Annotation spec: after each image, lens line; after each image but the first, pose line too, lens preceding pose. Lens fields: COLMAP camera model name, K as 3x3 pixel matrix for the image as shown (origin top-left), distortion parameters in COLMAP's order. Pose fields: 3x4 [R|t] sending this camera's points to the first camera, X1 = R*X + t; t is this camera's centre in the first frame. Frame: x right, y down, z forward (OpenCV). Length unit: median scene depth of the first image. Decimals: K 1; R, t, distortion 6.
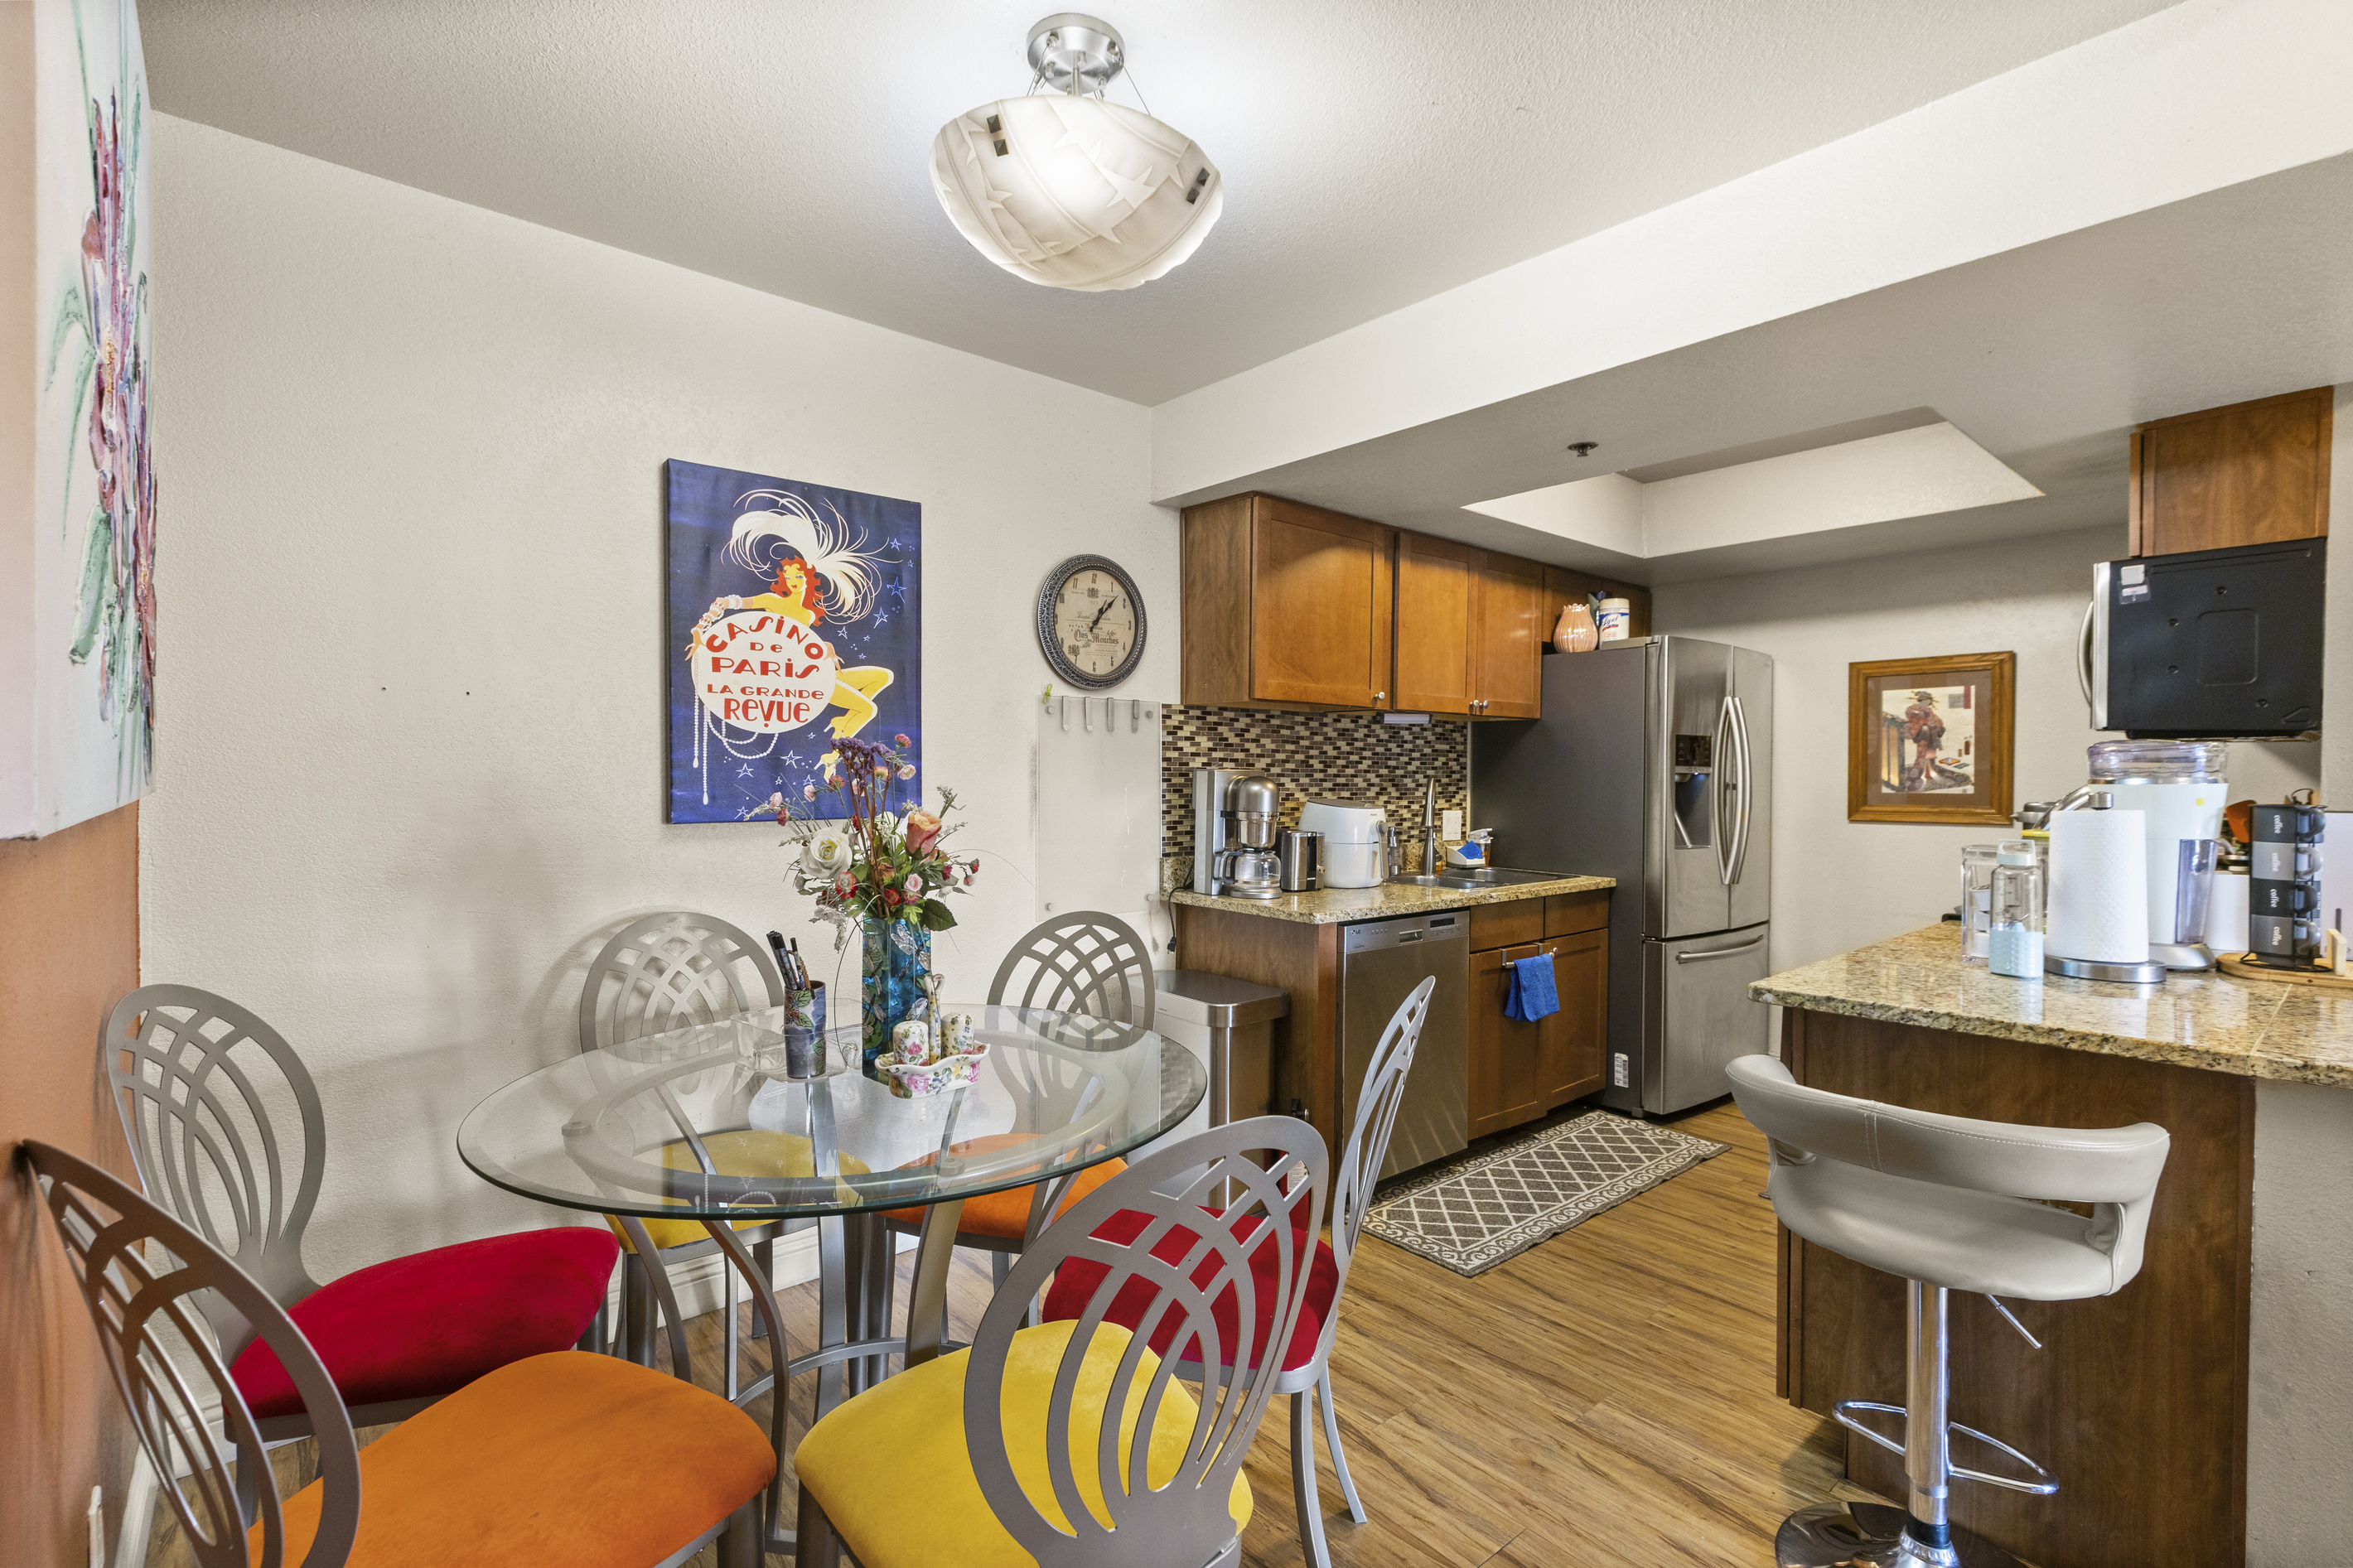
lens RADIAL K [[1064.0, 0, 1173.4], [0, 1064.0, 787.9], [0, 0, 1]] dist [0.003035, -0.001406]
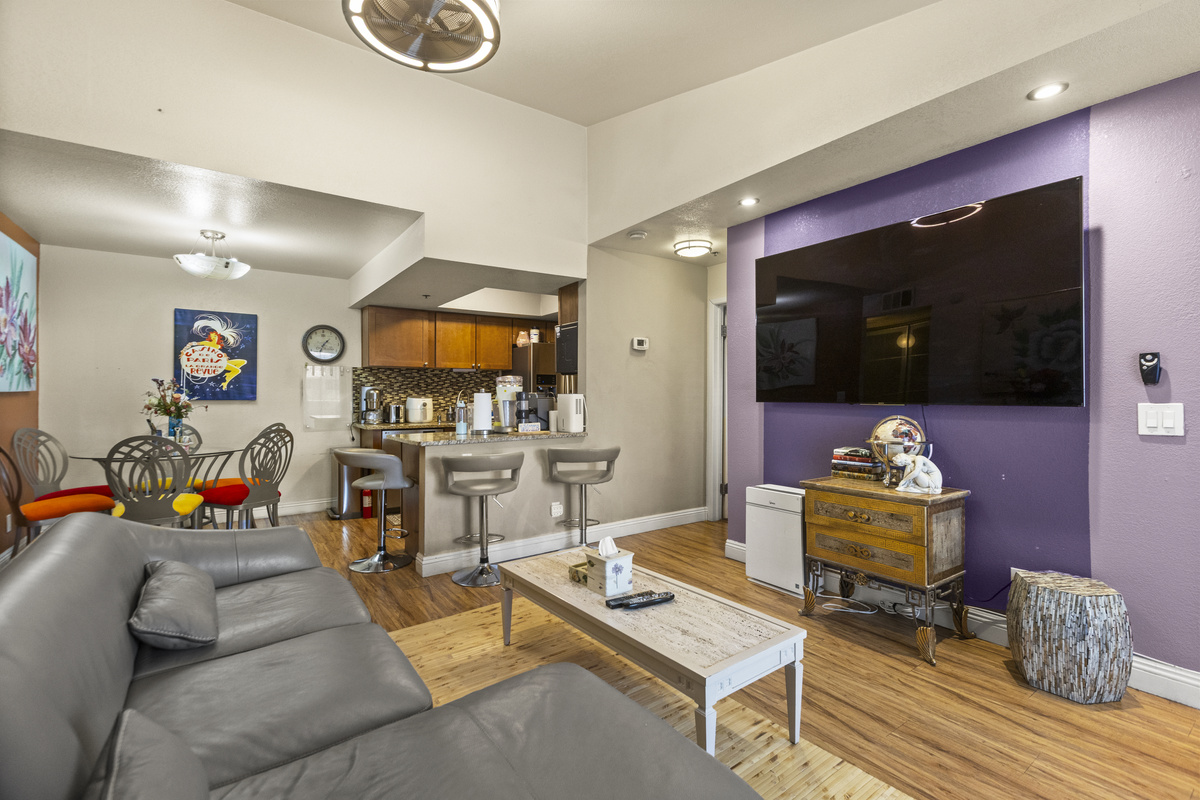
lens RADIAL K [[542.7, 0, 611.6], [0, 542.7, 390.2], [0, 0, 1]] dist [0.003035, -0.001406]
pose [[0.997238, -0.007451, -0.073892, 0.962718], [0.005994, 0.999783, -0.019929, 0.033431], [0.074024, 0.019431, 0.997067, -0.663825]]
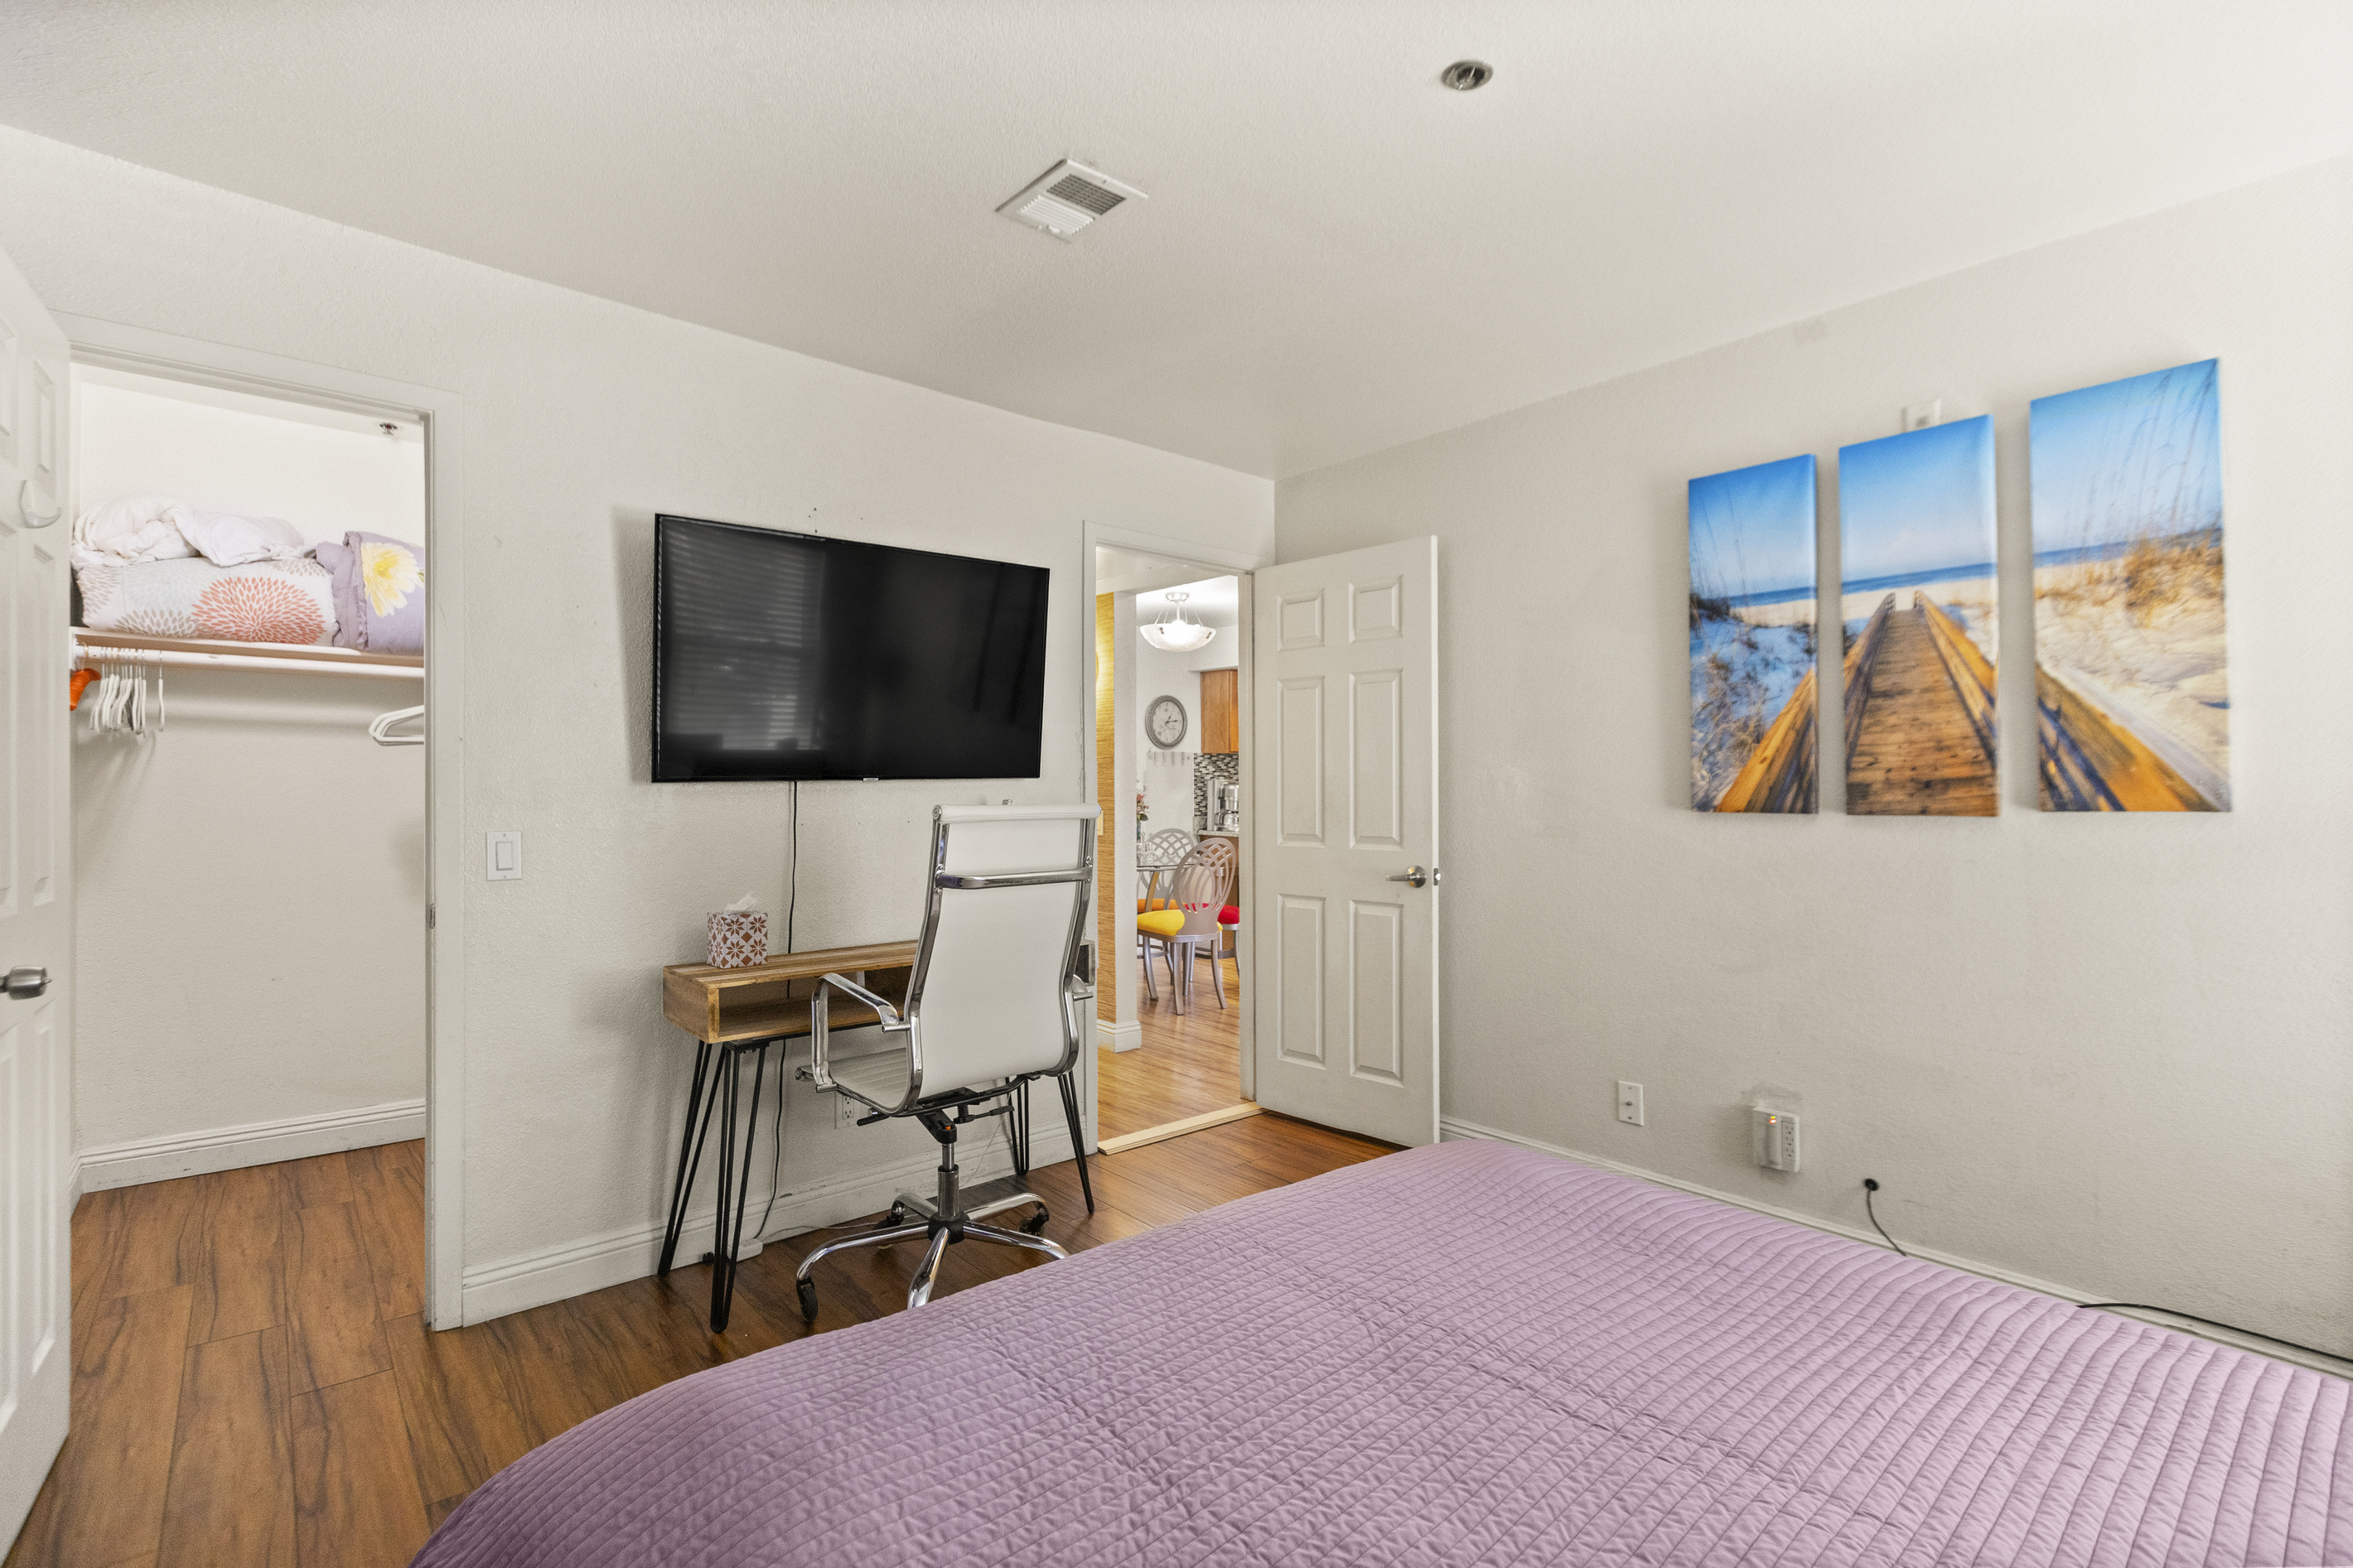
lens RADIAL K [[1064.0, 0, 1183.1], [0, 1064.0, 782.9], [0, 0, 1]] dist [0.003035, -0.001406]
pose [[0.999986, -0.005197, -0.000988, -0.034150], [0.005184, 0.999902, -0.012982, 0.021296], [0.001056, 0.012976, 0.999915, -1.490854]]
